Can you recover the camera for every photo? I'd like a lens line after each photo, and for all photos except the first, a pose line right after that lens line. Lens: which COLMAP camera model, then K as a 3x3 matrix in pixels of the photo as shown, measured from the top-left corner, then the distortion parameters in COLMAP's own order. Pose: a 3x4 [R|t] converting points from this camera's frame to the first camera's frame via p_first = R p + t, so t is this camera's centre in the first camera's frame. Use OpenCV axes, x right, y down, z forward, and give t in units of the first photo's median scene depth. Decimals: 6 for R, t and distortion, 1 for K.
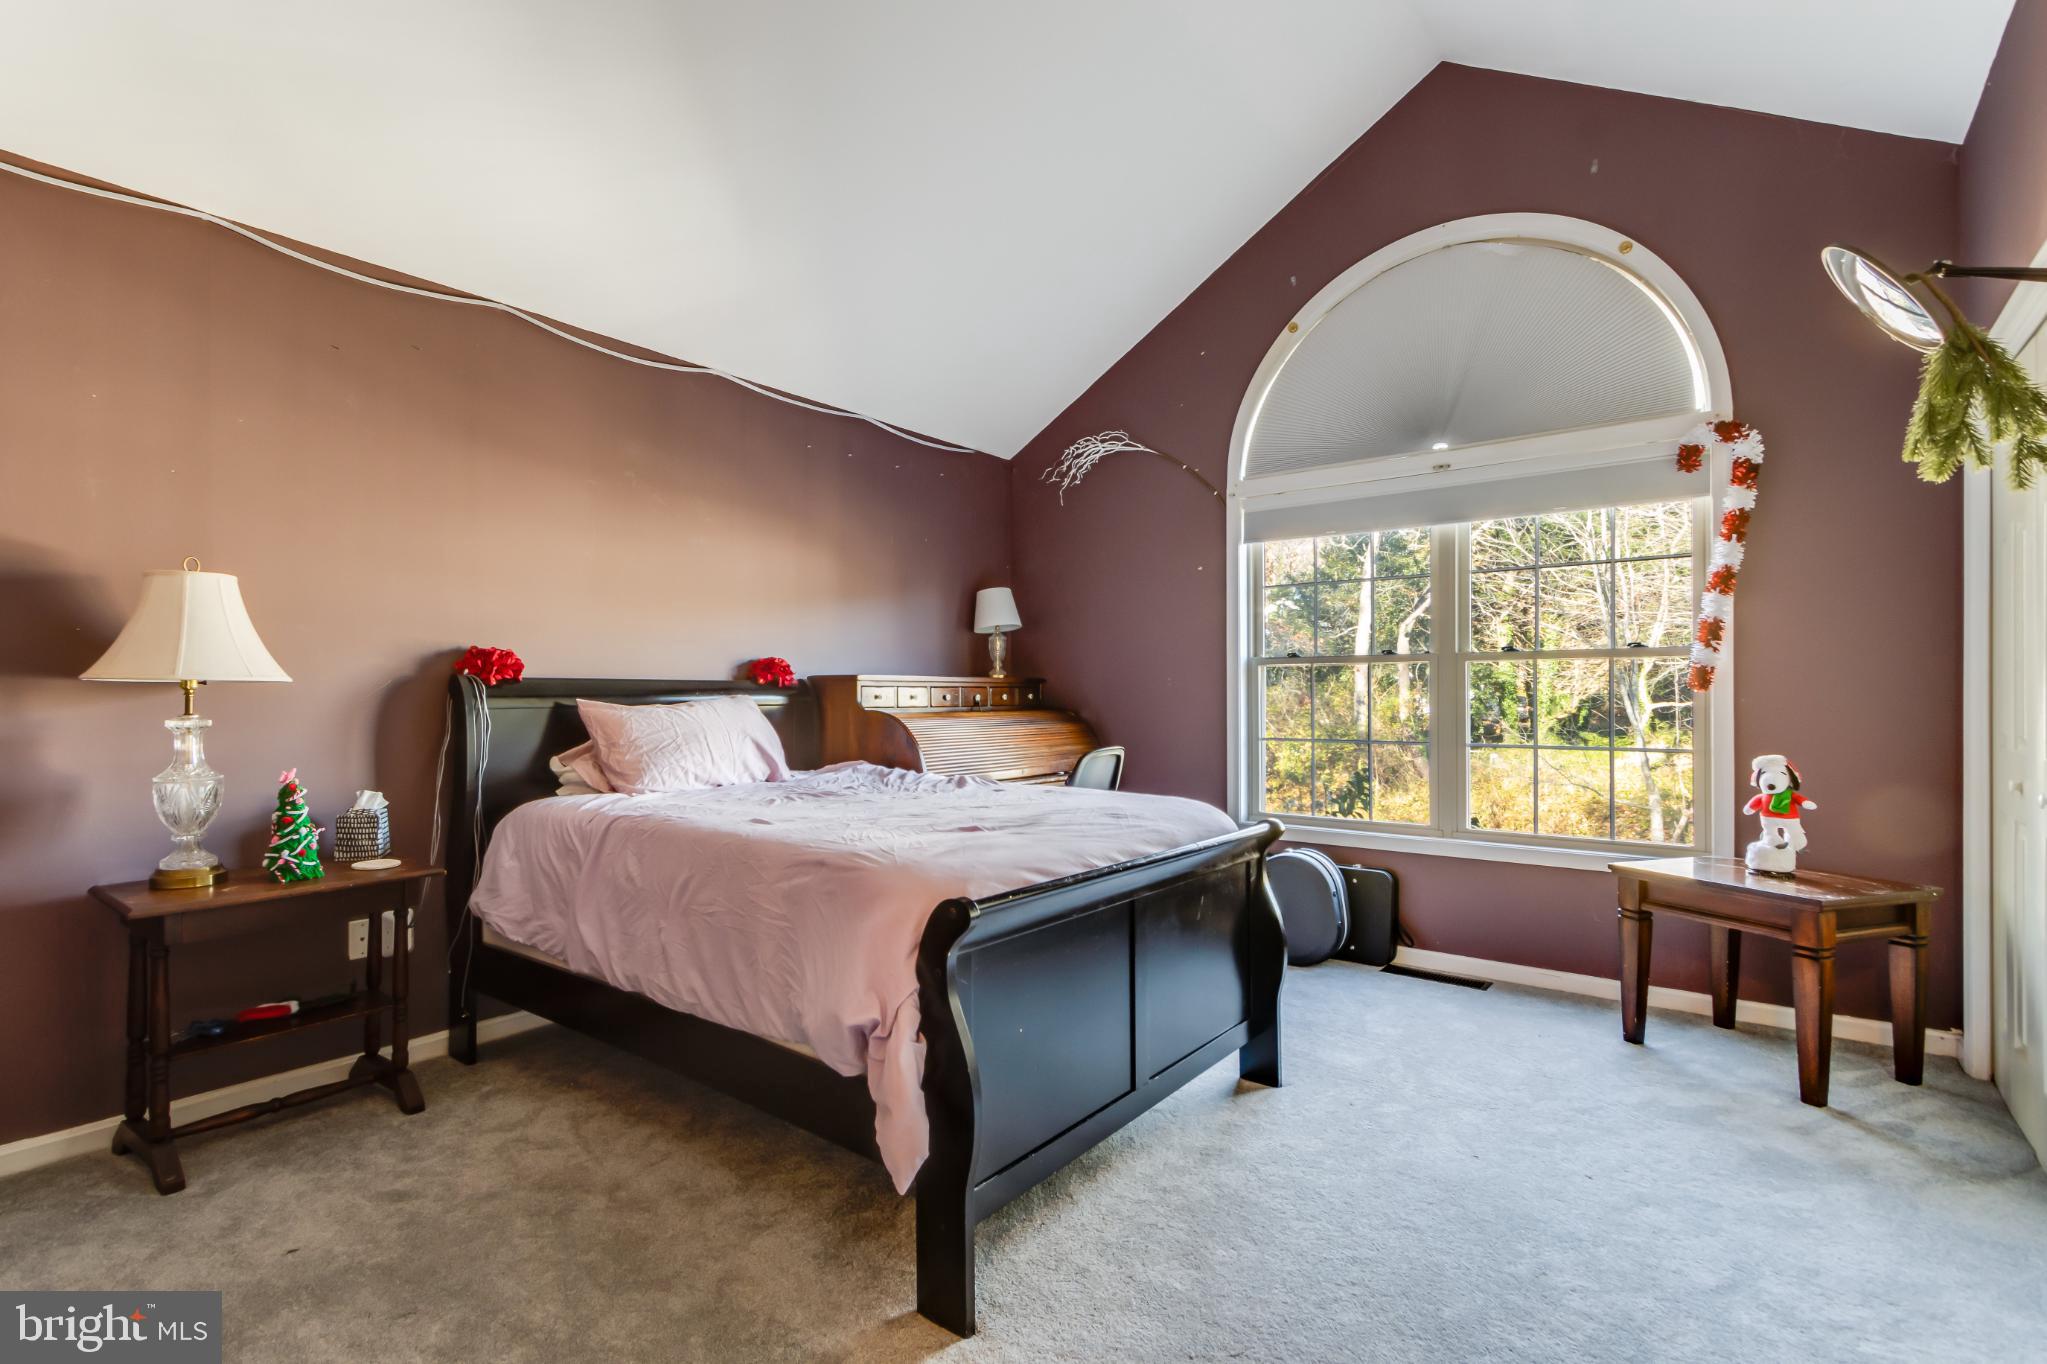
lens RADIAL K [[981.3, 0, 1013.2], [0, 981.3, 691.6], [0, 0, 1]] dist [0.005375, 0.000060]
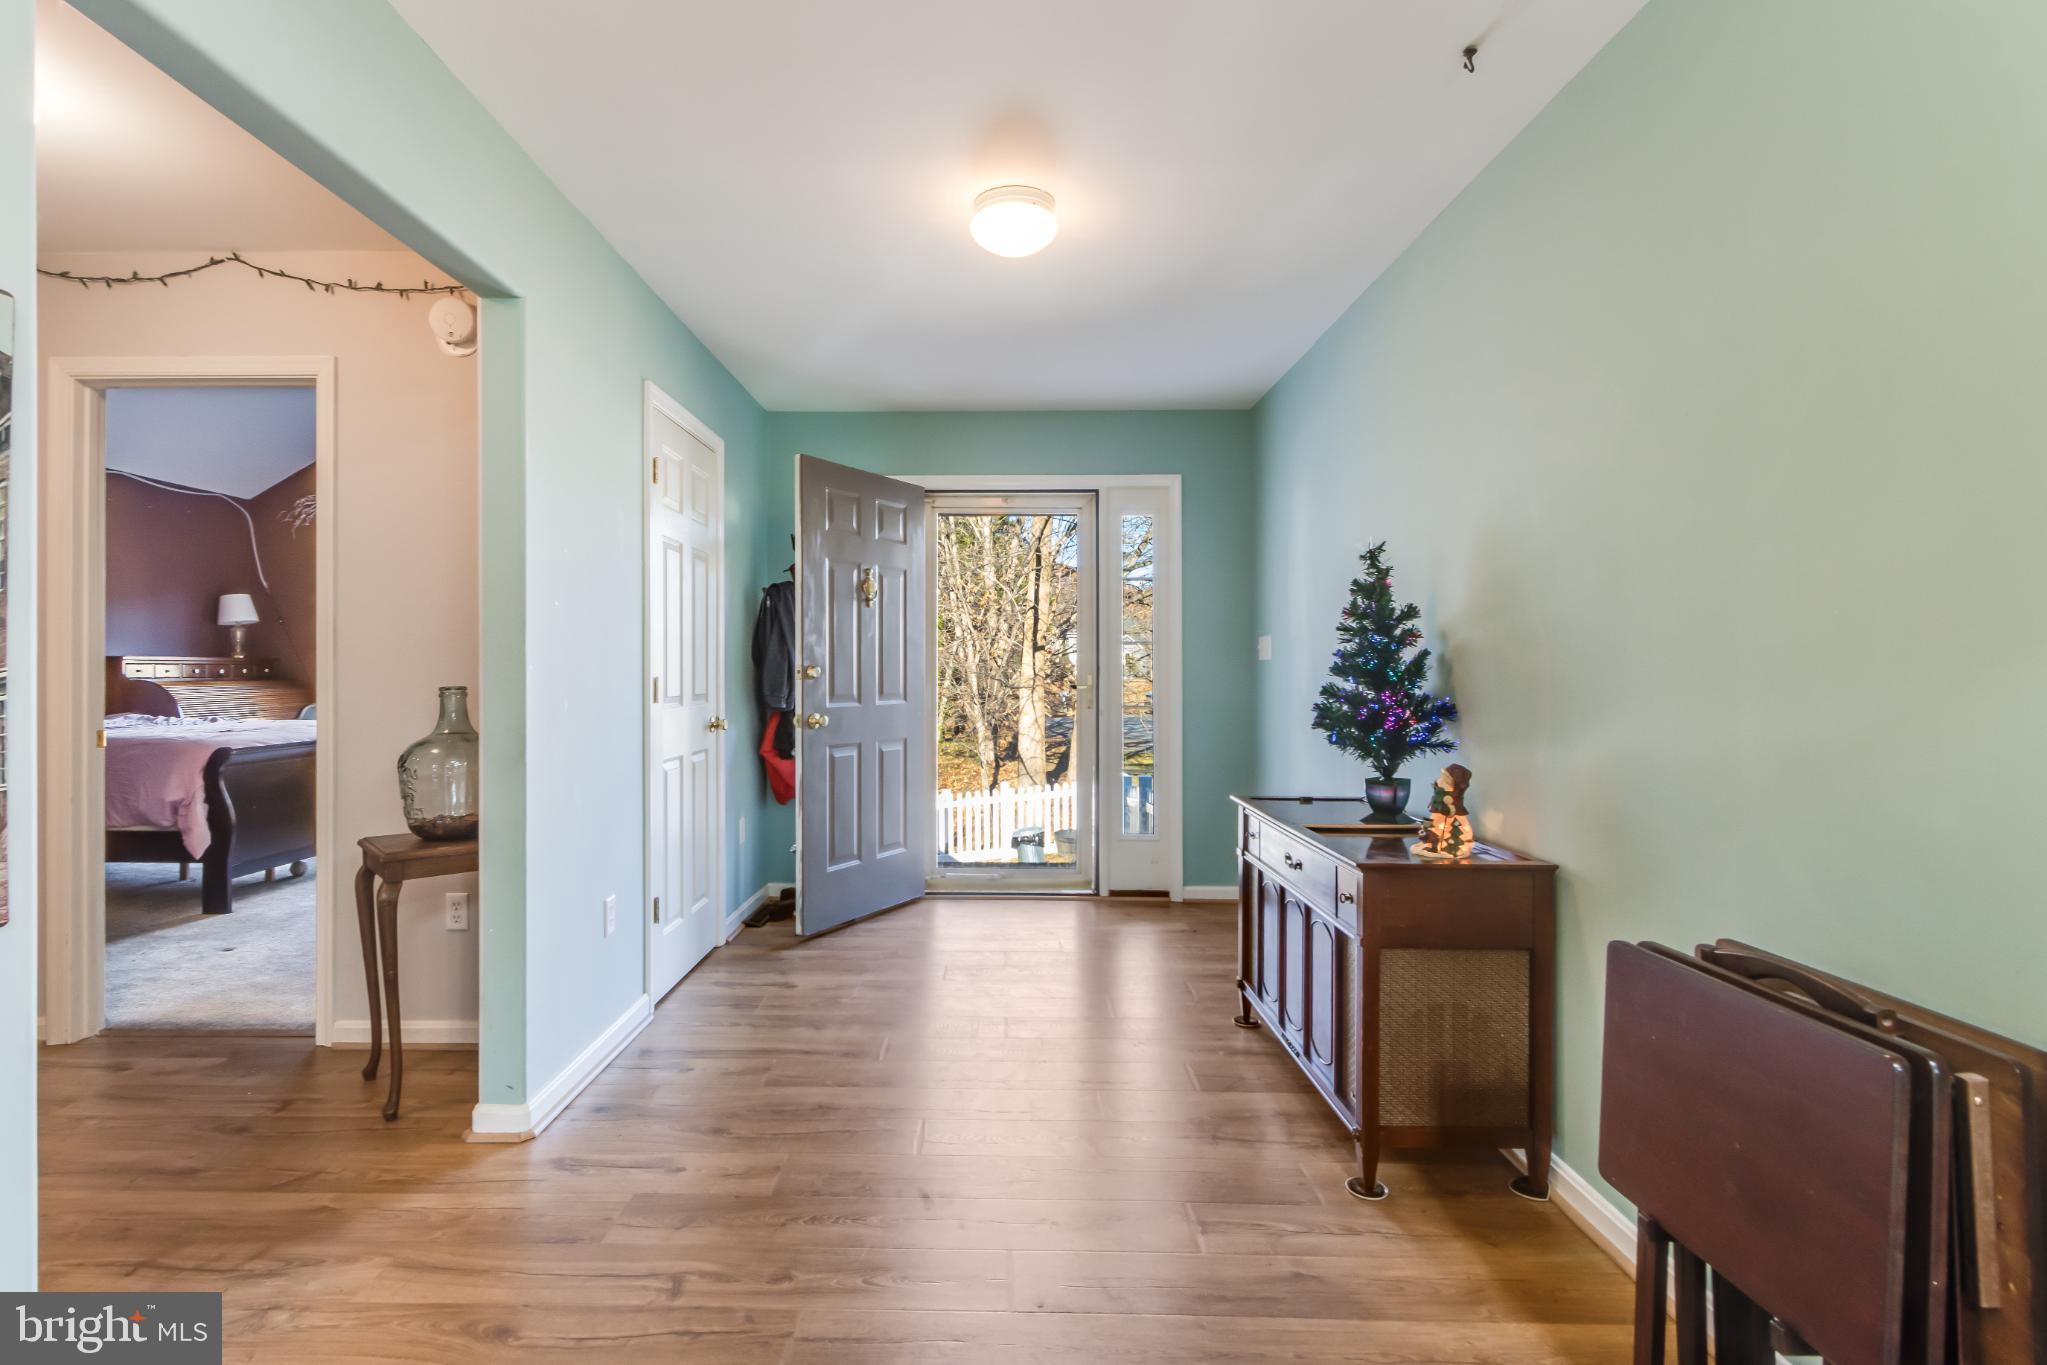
lens RADIAL K [[981.3, 0, 975.5], [0, 981.3, 660.7], [0, 0, 1]] dist [0.005375, 0.000060]
pose [[0.805685, 0.002672, 0.592339, 0.000568], [0.000419, 0.999987, -0.005081, -0.002720], [-0.592345, 0.004342, 0.805673, -1.208772]]
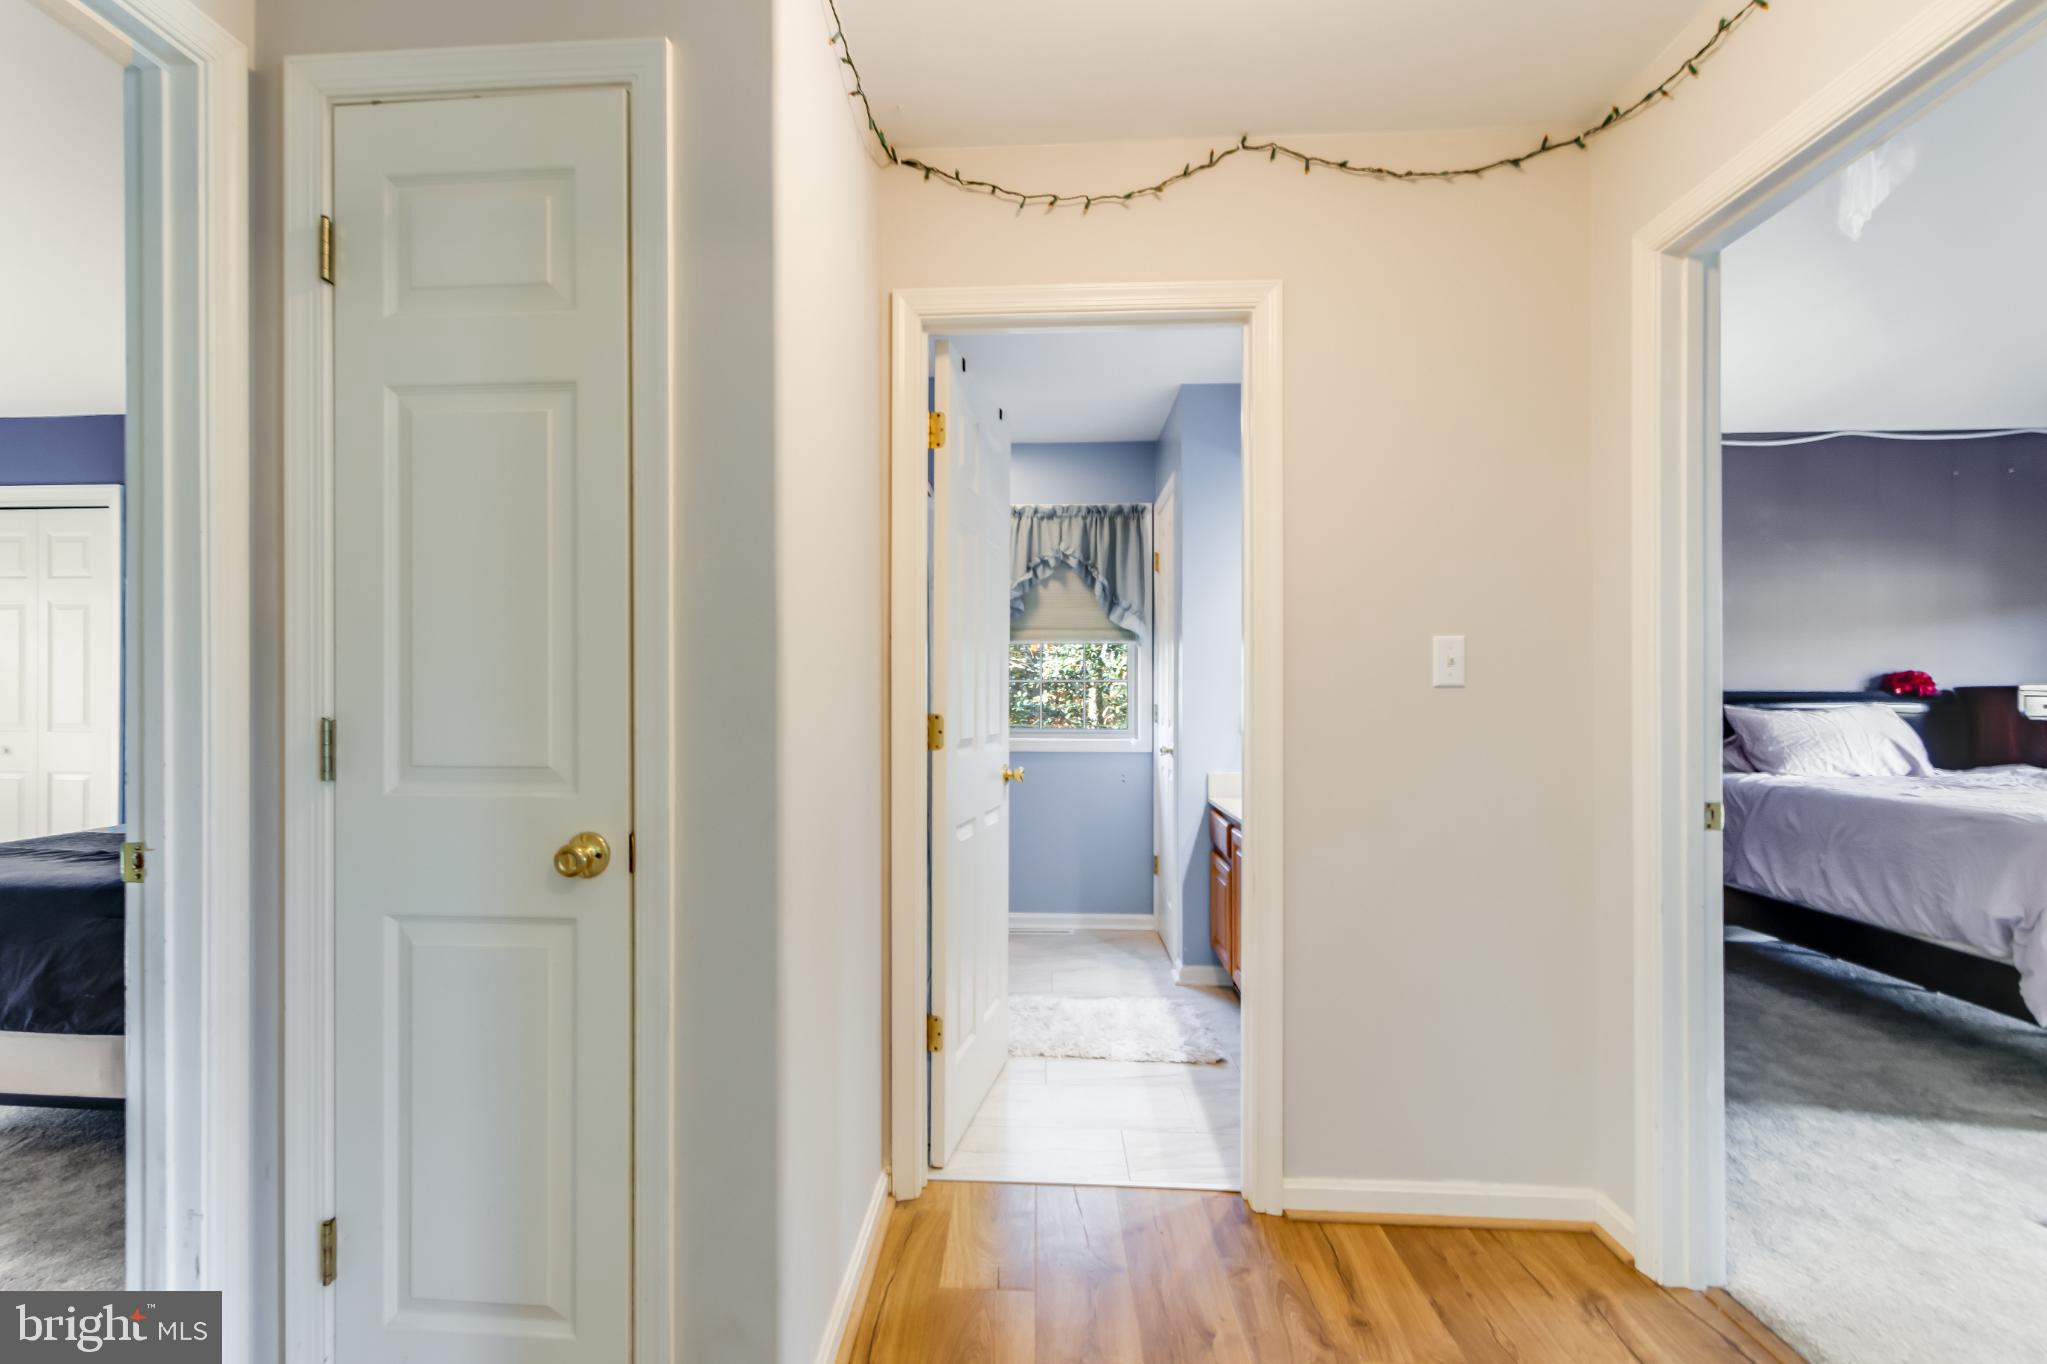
lens RADIAL K [[981.3, 0, 981.1], [0, 981.3, 689.7], [0, 0, 1]] dist [0.005375, 0.000060]
pose [[0.555886, 0.000457, -0.831259, 0.128843], [-0.005288, 0.999982, -0.002986, -0.004421], [0.831242, 0.006055, 0.555878, -0.649190]]
